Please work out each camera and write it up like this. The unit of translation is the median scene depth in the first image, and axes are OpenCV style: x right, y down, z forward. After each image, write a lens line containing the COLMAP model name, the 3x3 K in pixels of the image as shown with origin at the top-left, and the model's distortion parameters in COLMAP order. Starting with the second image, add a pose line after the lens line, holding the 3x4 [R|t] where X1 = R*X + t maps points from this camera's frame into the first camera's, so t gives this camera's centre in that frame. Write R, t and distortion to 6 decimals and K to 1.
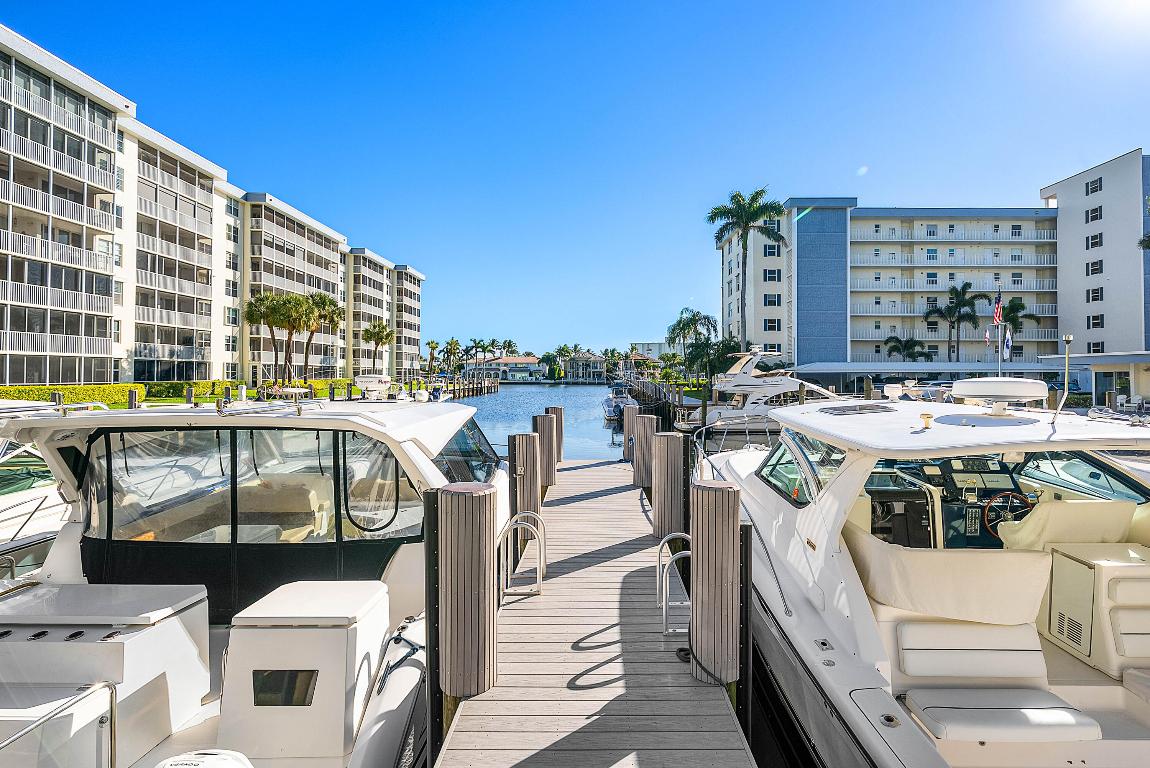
lens RADIAL K [[561.2, 0, 604.3], [0, 561.2, 365.9], [0, 0, 1]] dist [0.004280, 0.000630]
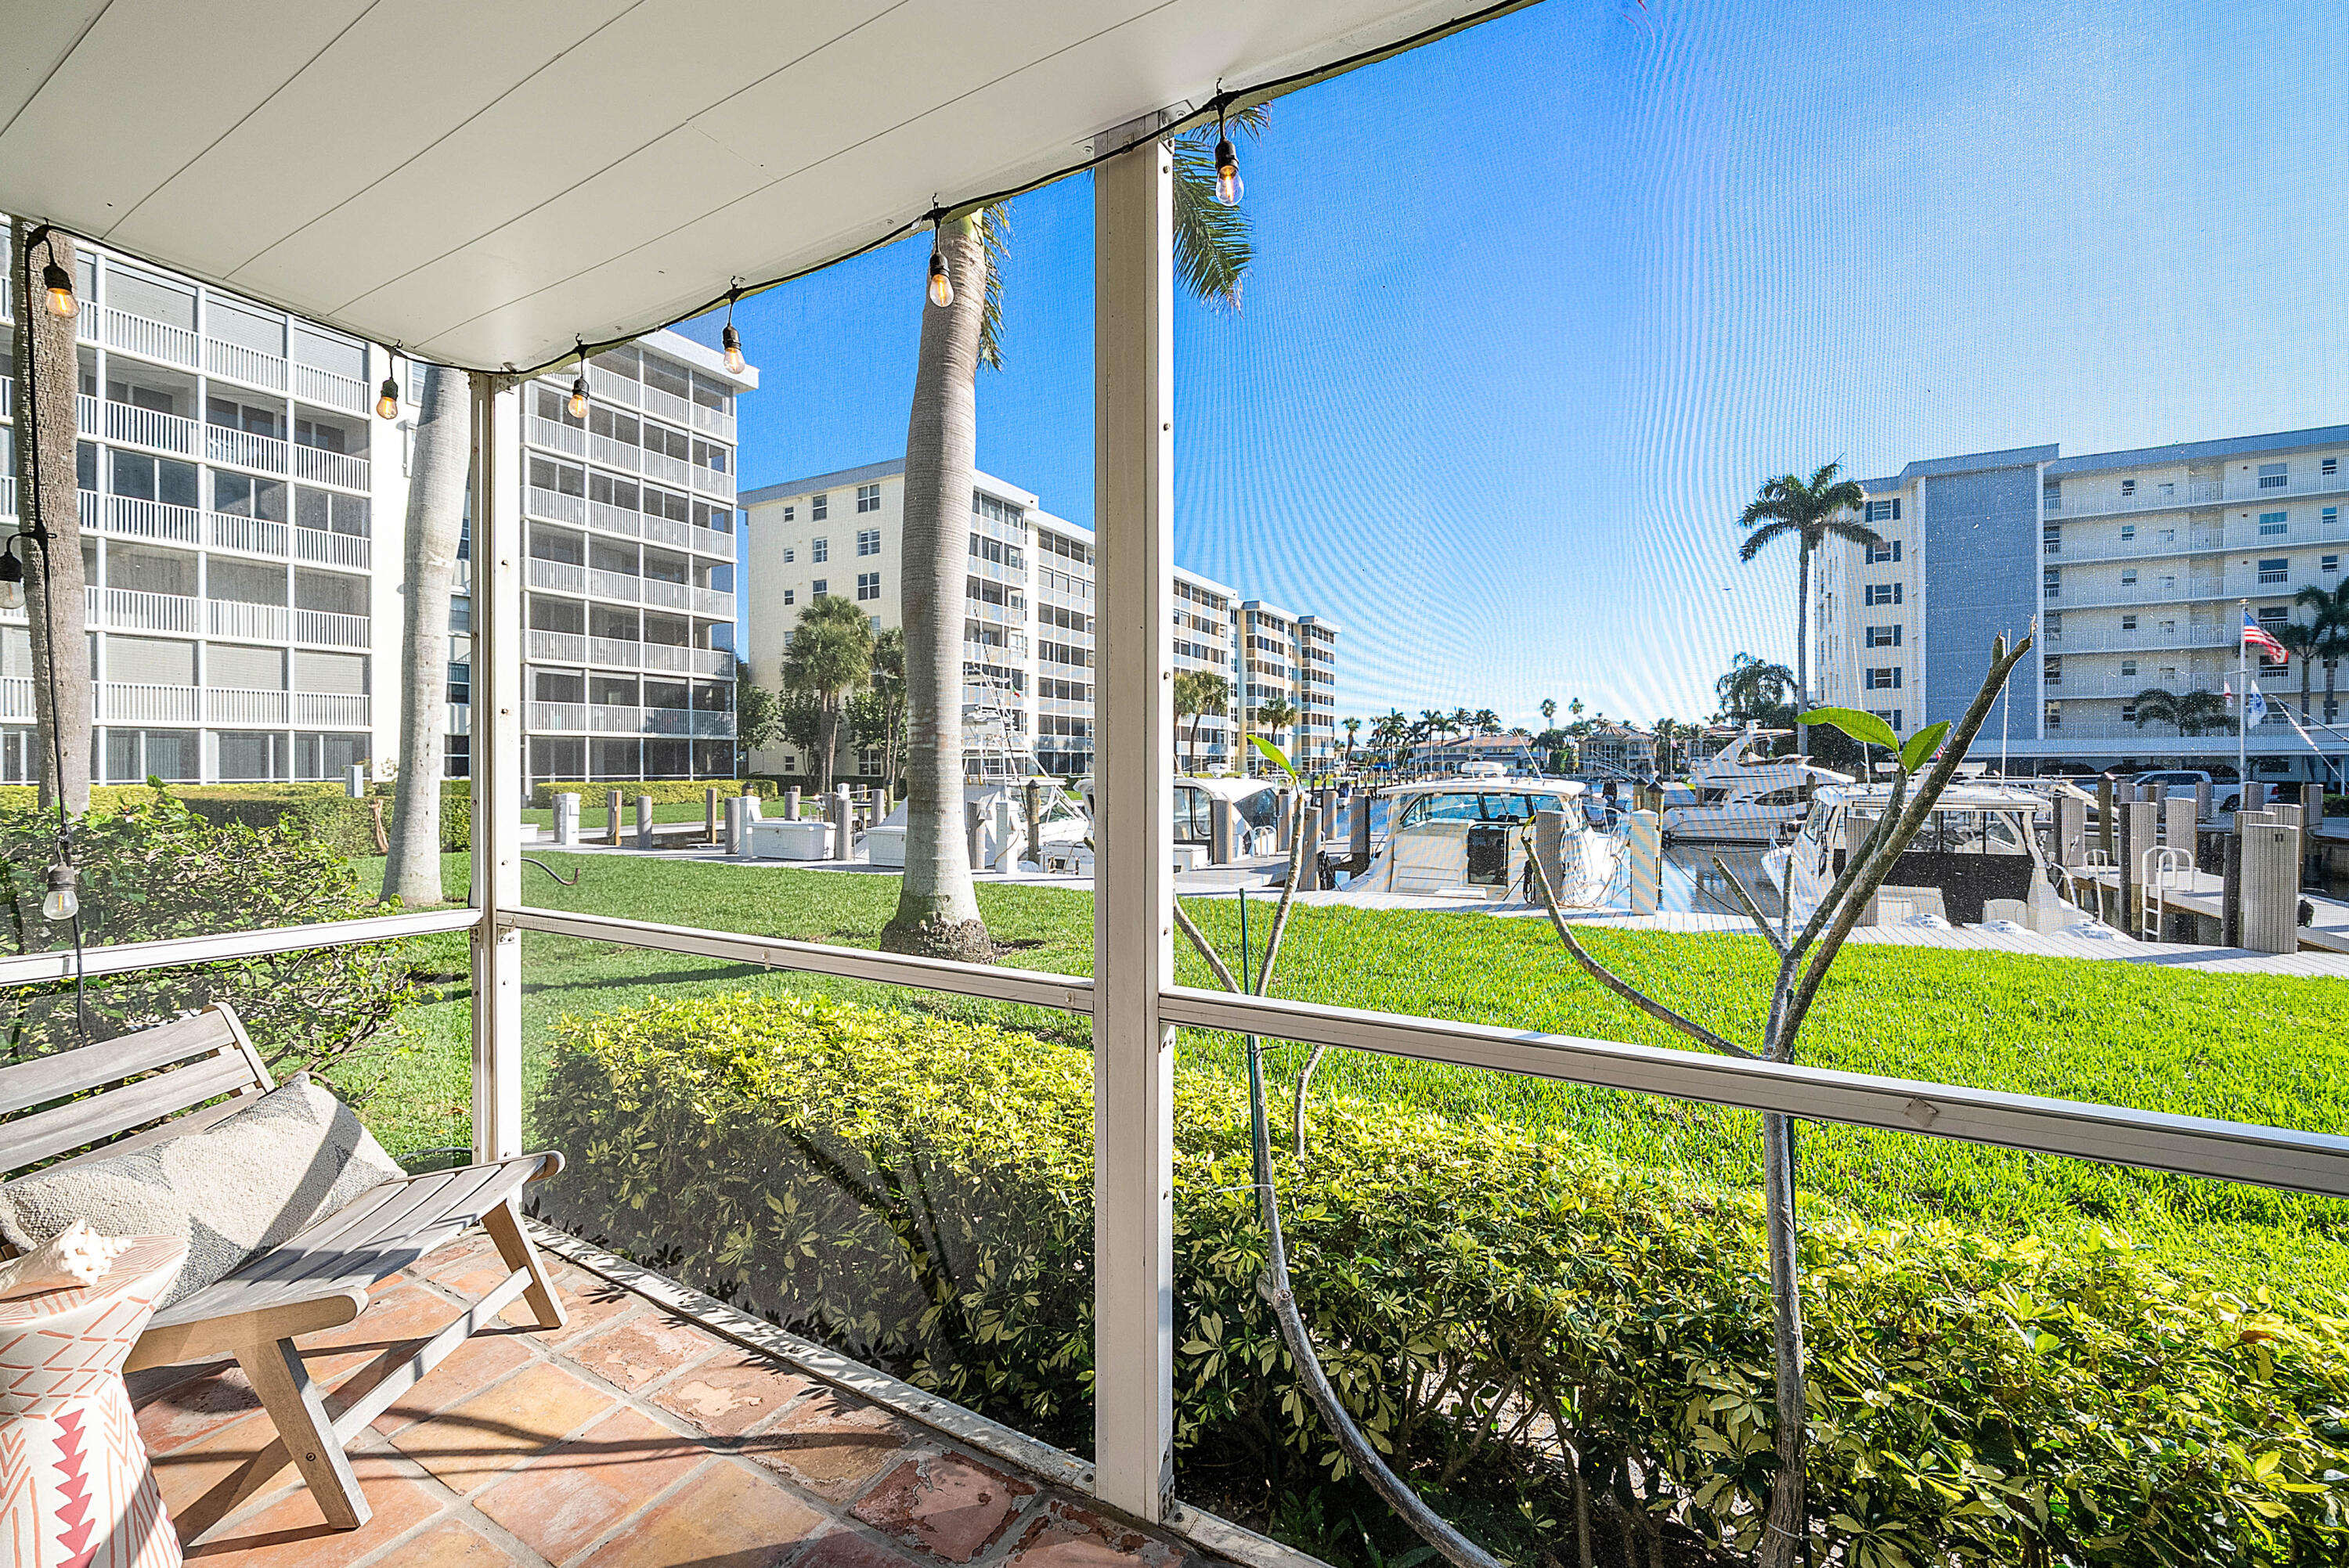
lens RADIAL K [[926.2, 0, 1177.1], [0, 926.2, 770.2], [0, 0, 1]] dist [-0.001040, 0.000062]
pose [[0.872775, -0.003415, -0.488110, 0.122421], [0.012835, 0.999790, 0.015955, -0.001156], [0.487954, -0.020190, 0.872636, -0.215185]]
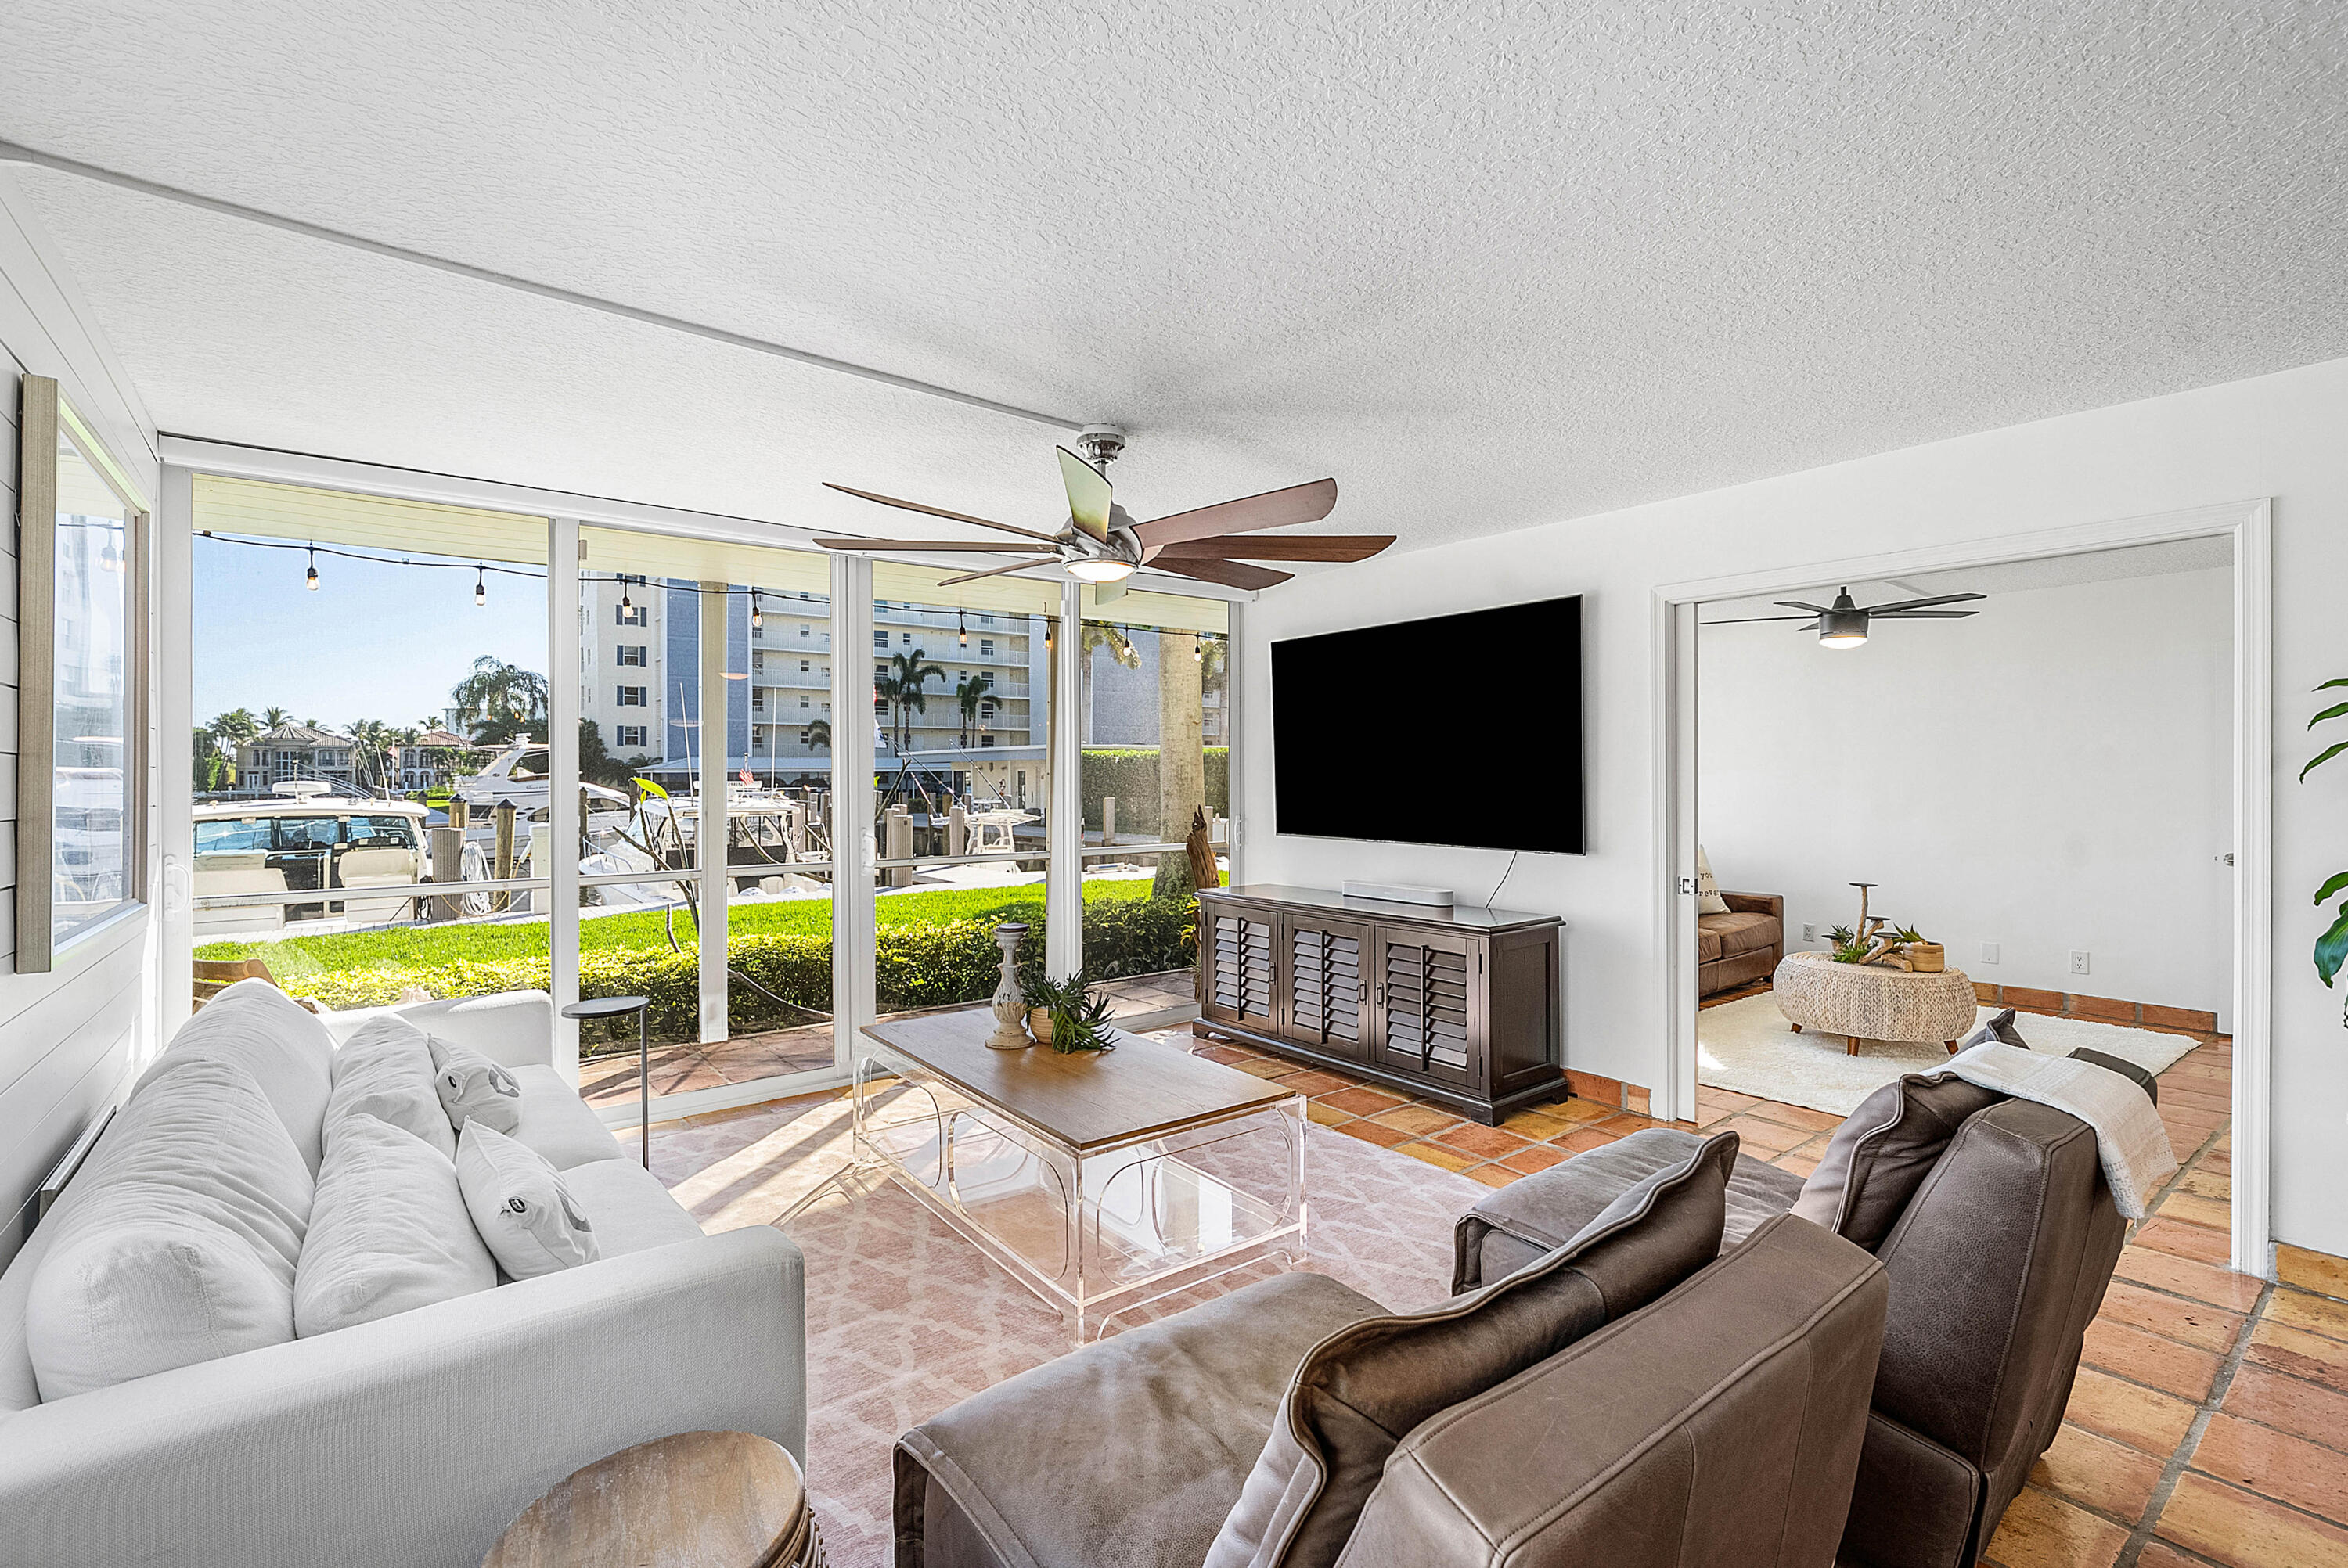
lens RADIAL K [[1064.0, 0, 1172.2], [0, 1064.0, 776.4], [0, 0, 1]] dist [0.000882, -0.000058]
pose [[0.806548, -0.006172, 0.591137, 0.084014], [-0.003704, 0.999873, 0.015494, -0.004681], [-0.591157, -0.014686, 0.806423, -0.294307]]
